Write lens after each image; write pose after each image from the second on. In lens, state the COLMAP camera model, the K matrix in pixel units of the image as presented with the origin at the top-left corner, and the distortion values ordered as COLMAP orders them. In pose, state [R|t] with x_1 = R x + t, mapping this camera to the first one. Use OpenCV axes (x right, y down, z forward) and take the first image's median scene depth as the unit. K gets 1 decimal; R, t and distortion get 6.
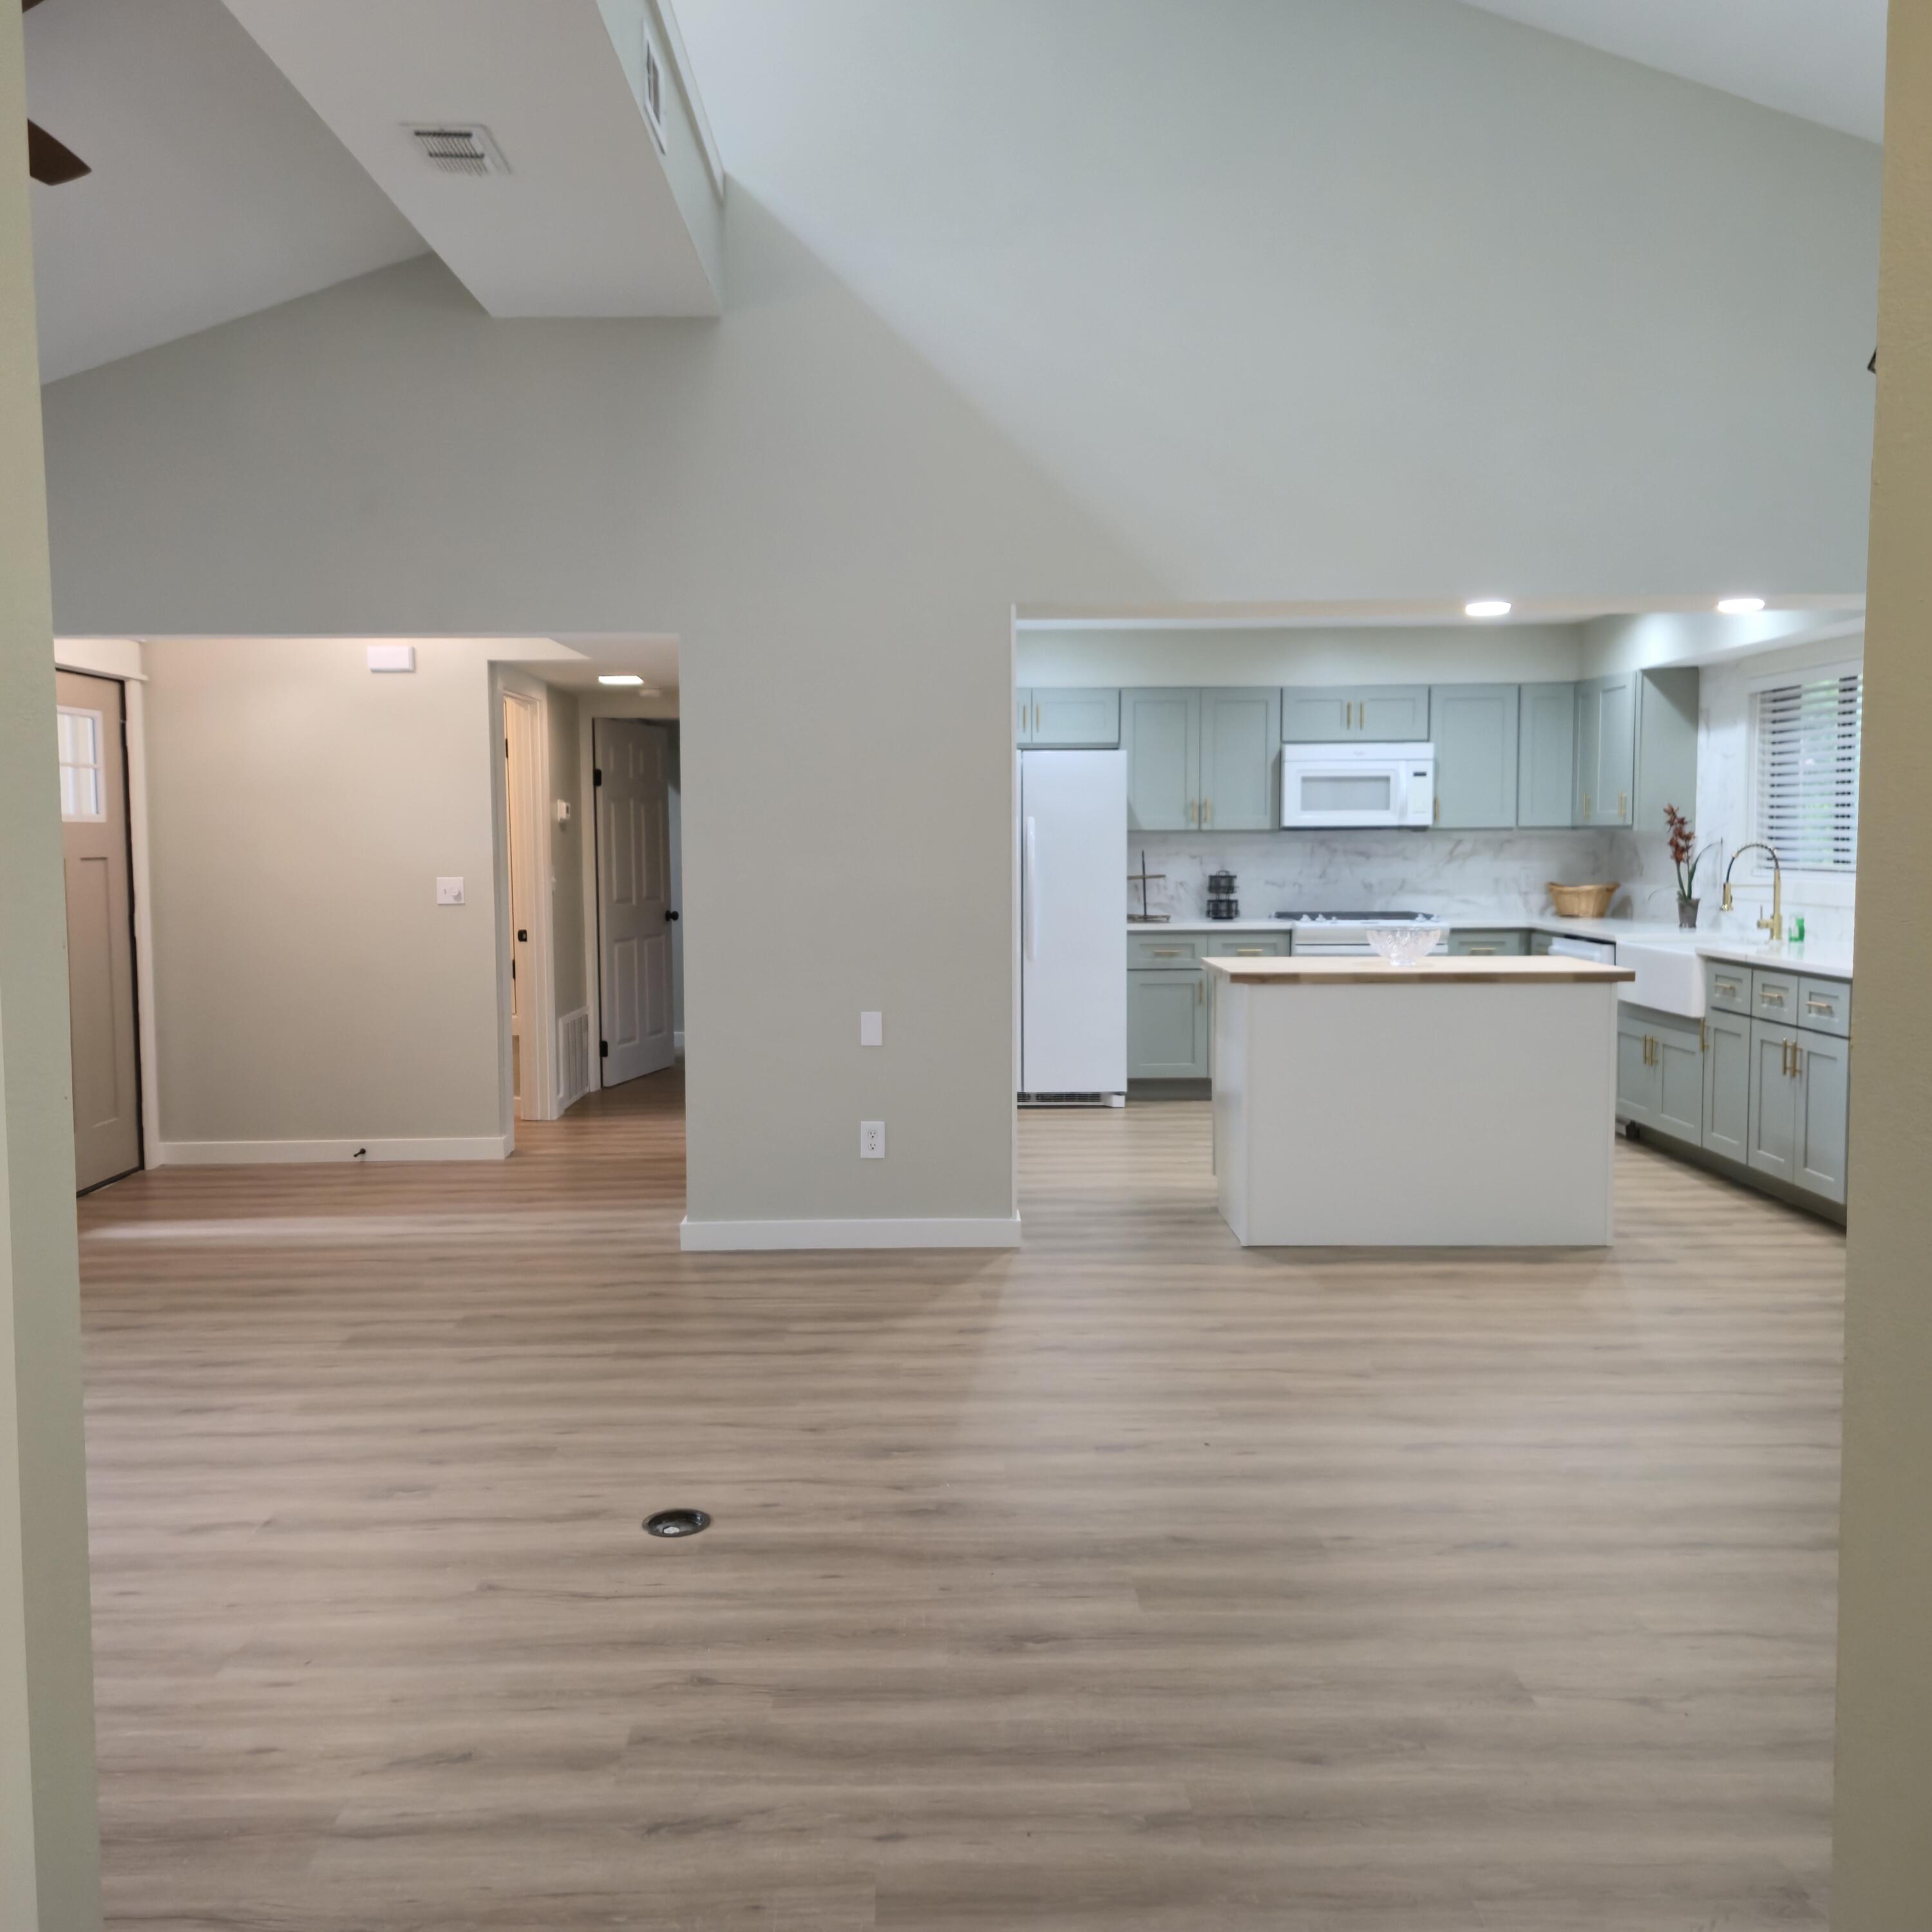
lens RADIAL K [[1729.5, 0, 938.2], [0, 1729.5, 960.1], [0, 0, 1]] dist [0.088805, -0.082872]
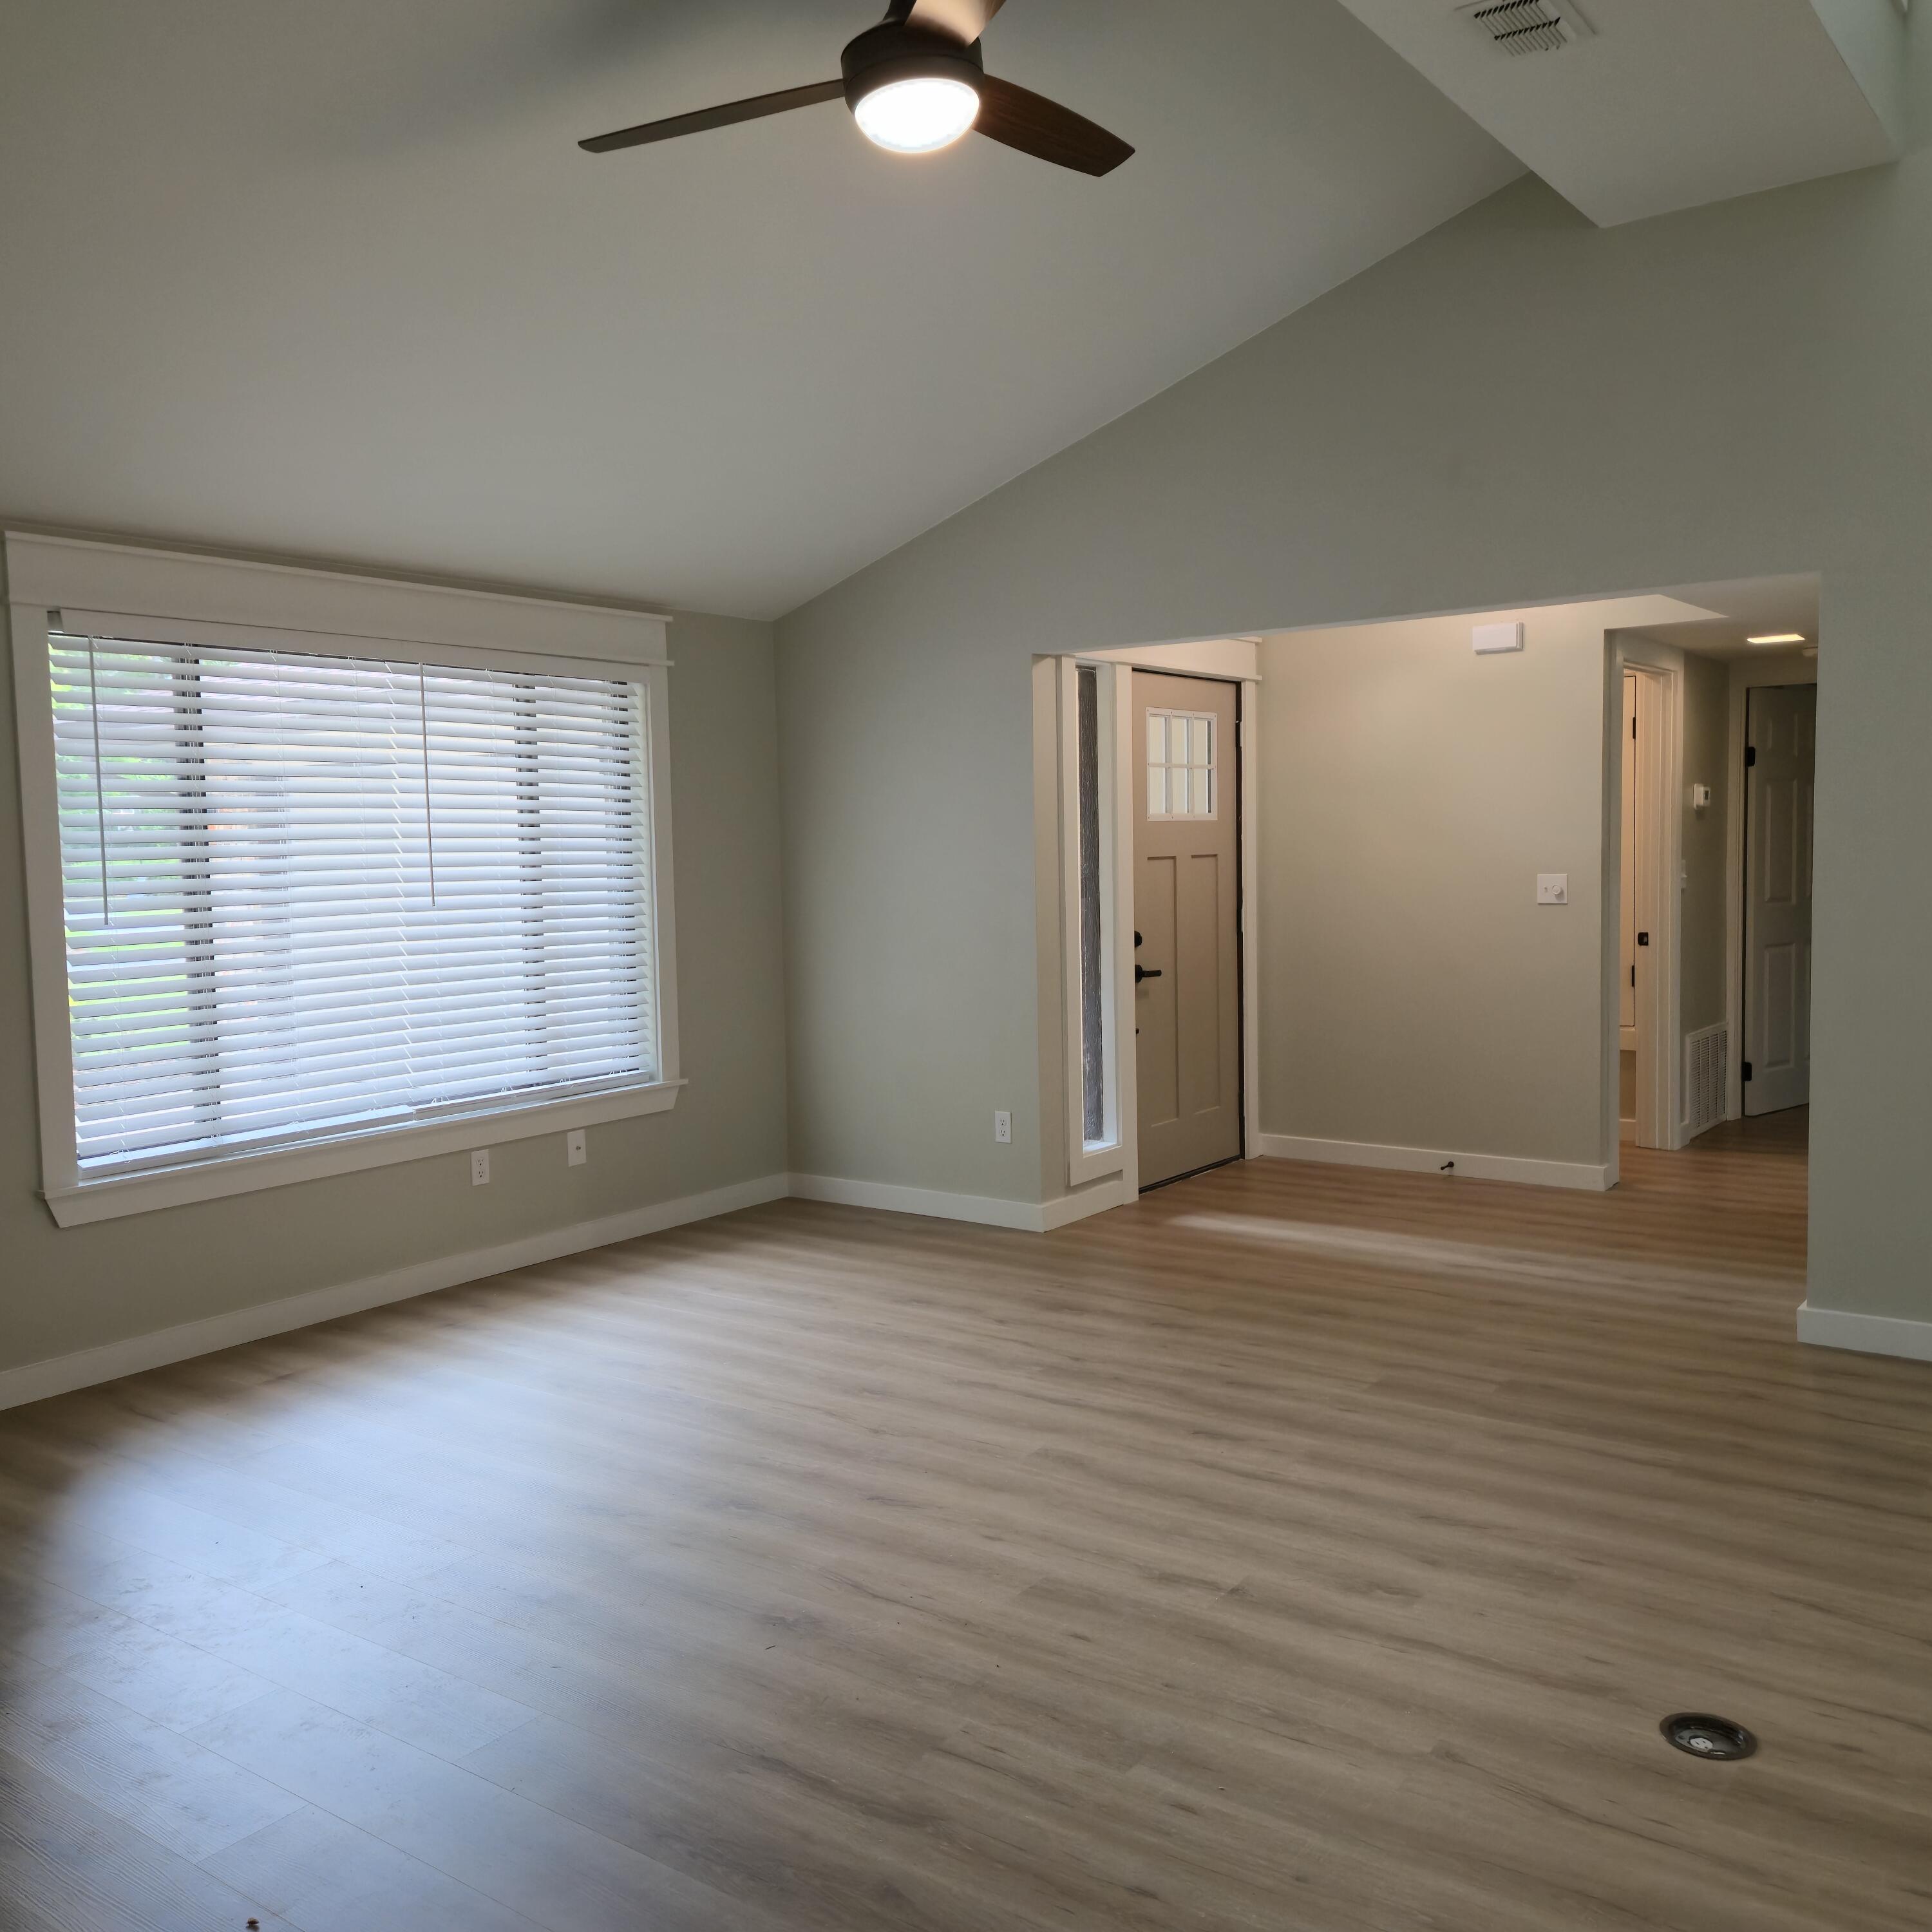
lens RADIAL K [[1729.5, 0, 969.1], [0, 1729.5, 952.5], [0, 0, 1]] dist [0.088805, -0.082872]
pose [[0.802481, 0.031365, -0.595853, 0.018947], [-0.030364, 0.999470, 0.011717, -0.008147], [0.595904, 0.008690, 0.803008, 0.093138]]
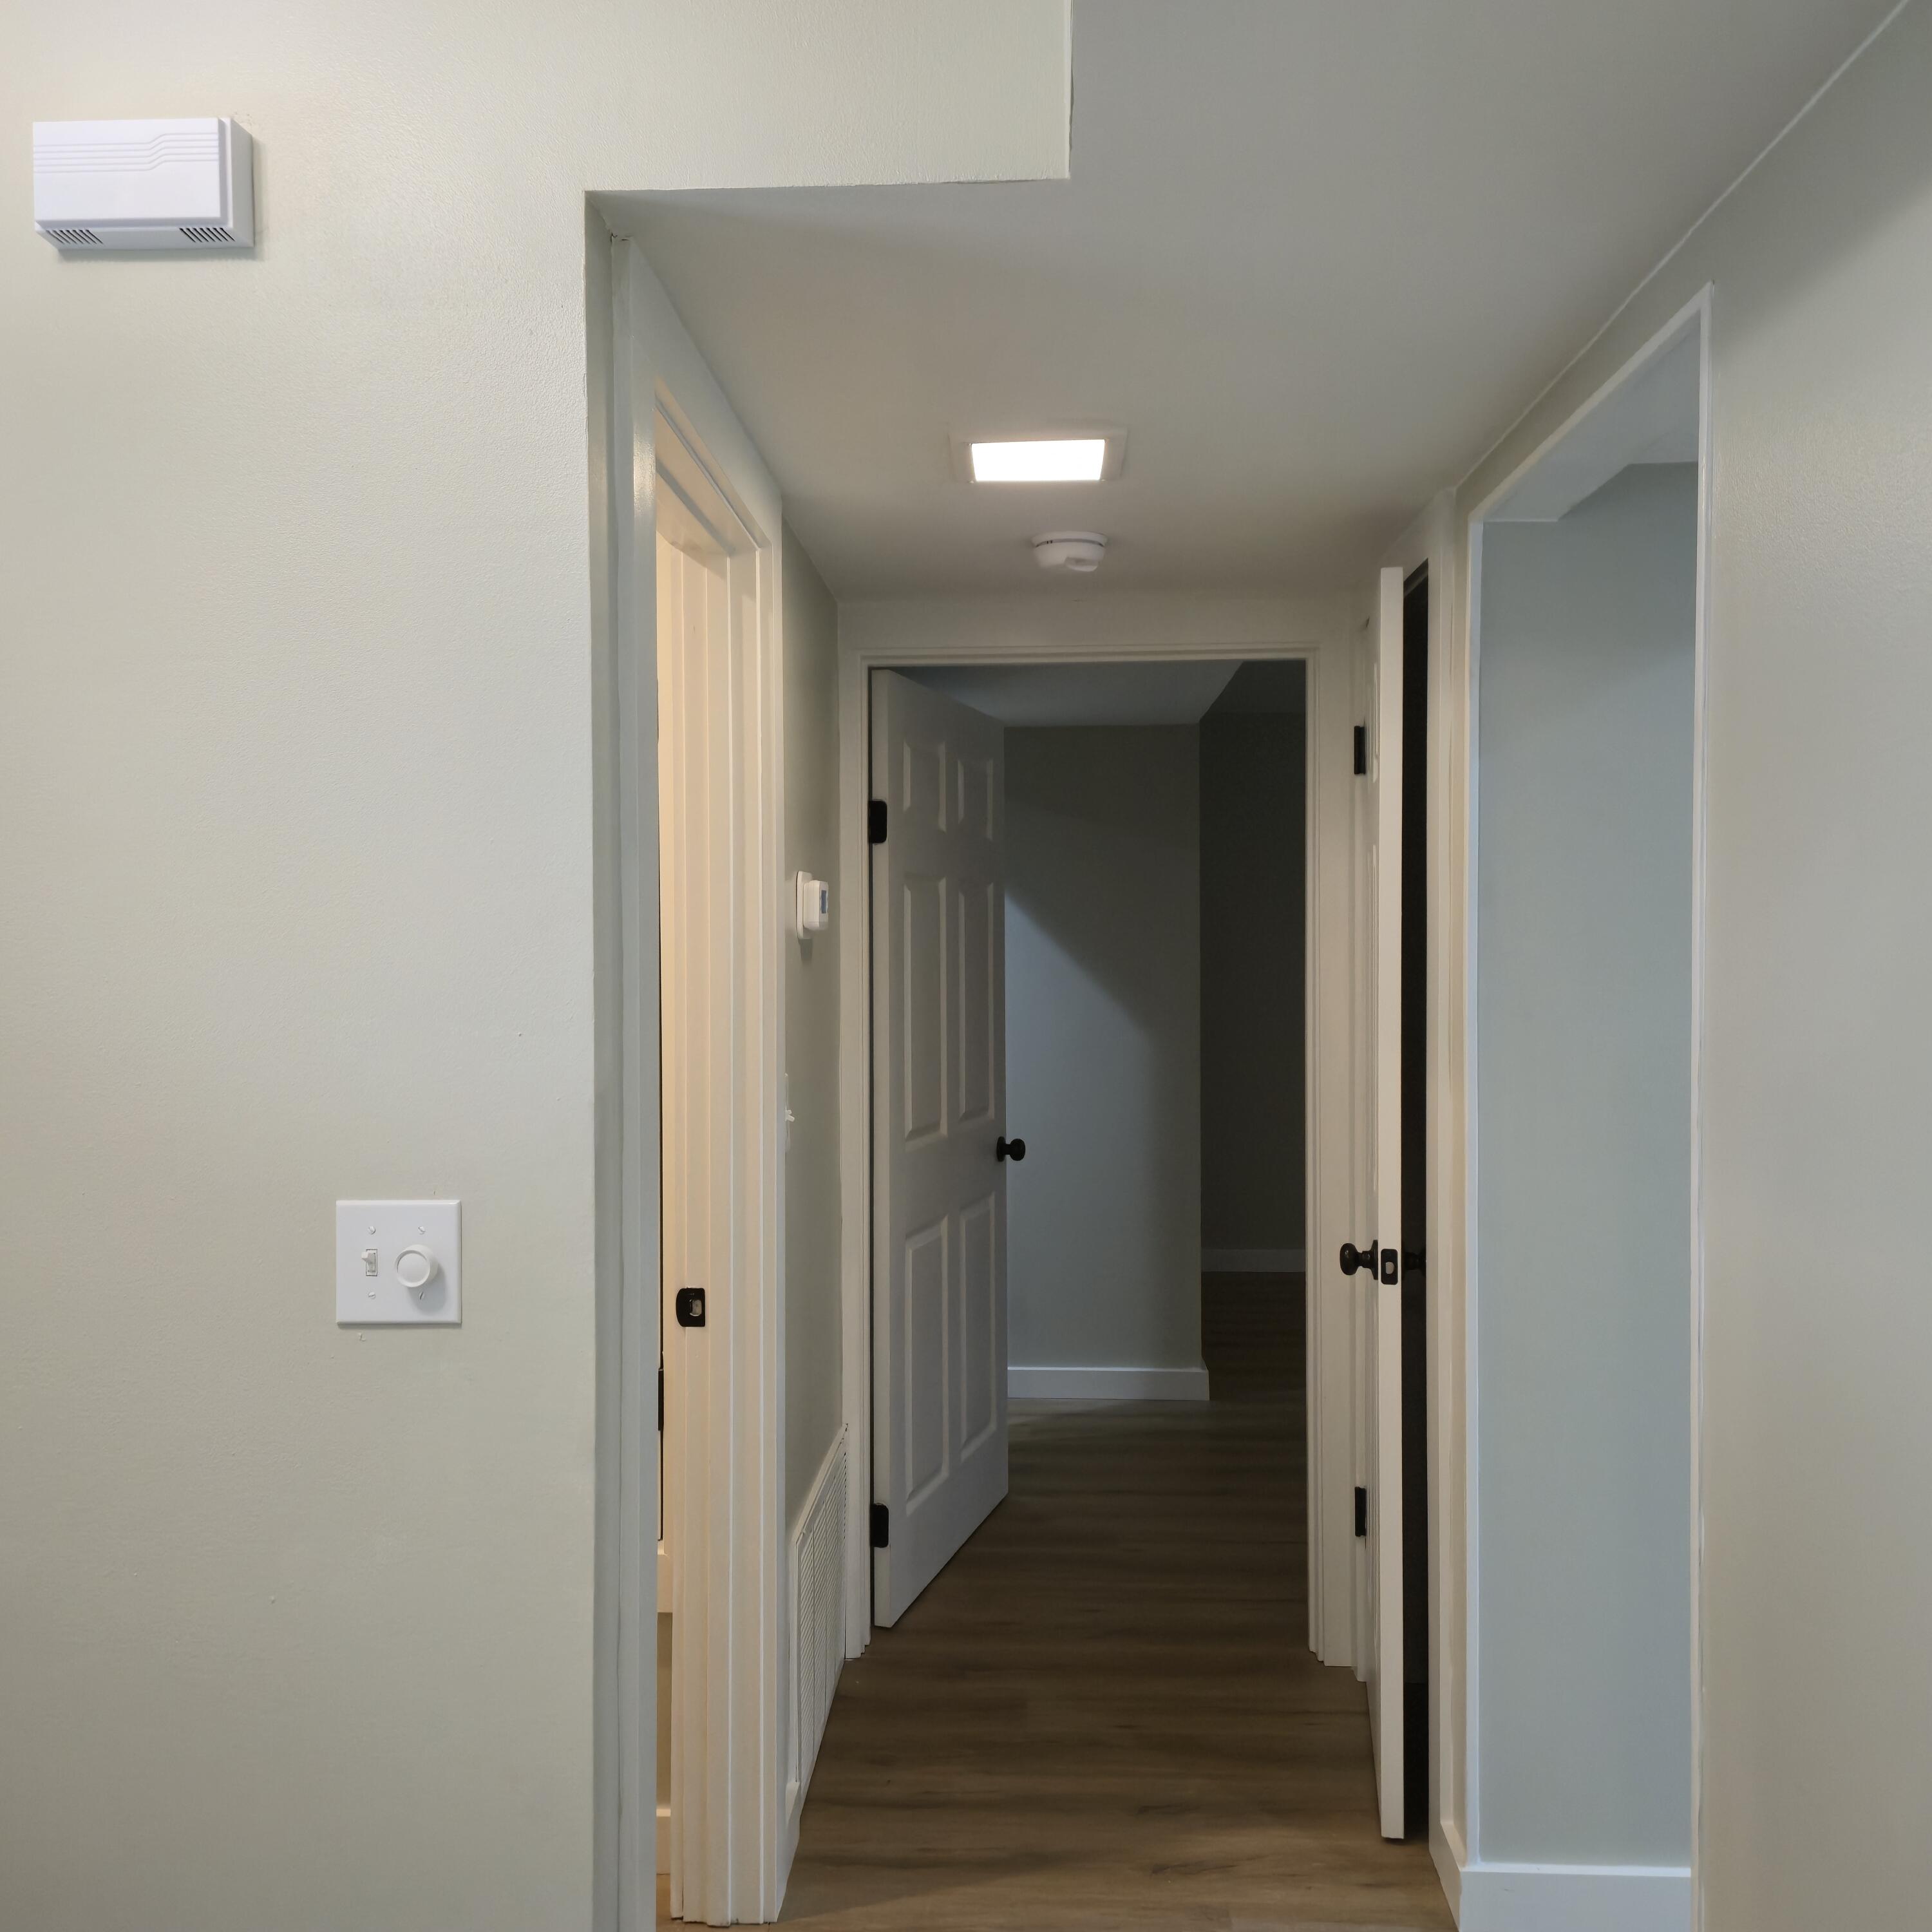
lens RADIAL K [[1729.5, 0, 975.3], [0, 1729.5, 967.2], [0, 0, 1]] dist [0.088805, -0.082872]
pose [[0.998897, 0.006415, -0.046512, -0.203167], [-0.009037, 0.998369, -0.056367, -0.066334], [0.046075, 0.056725, 0.997326, 0.803541]]
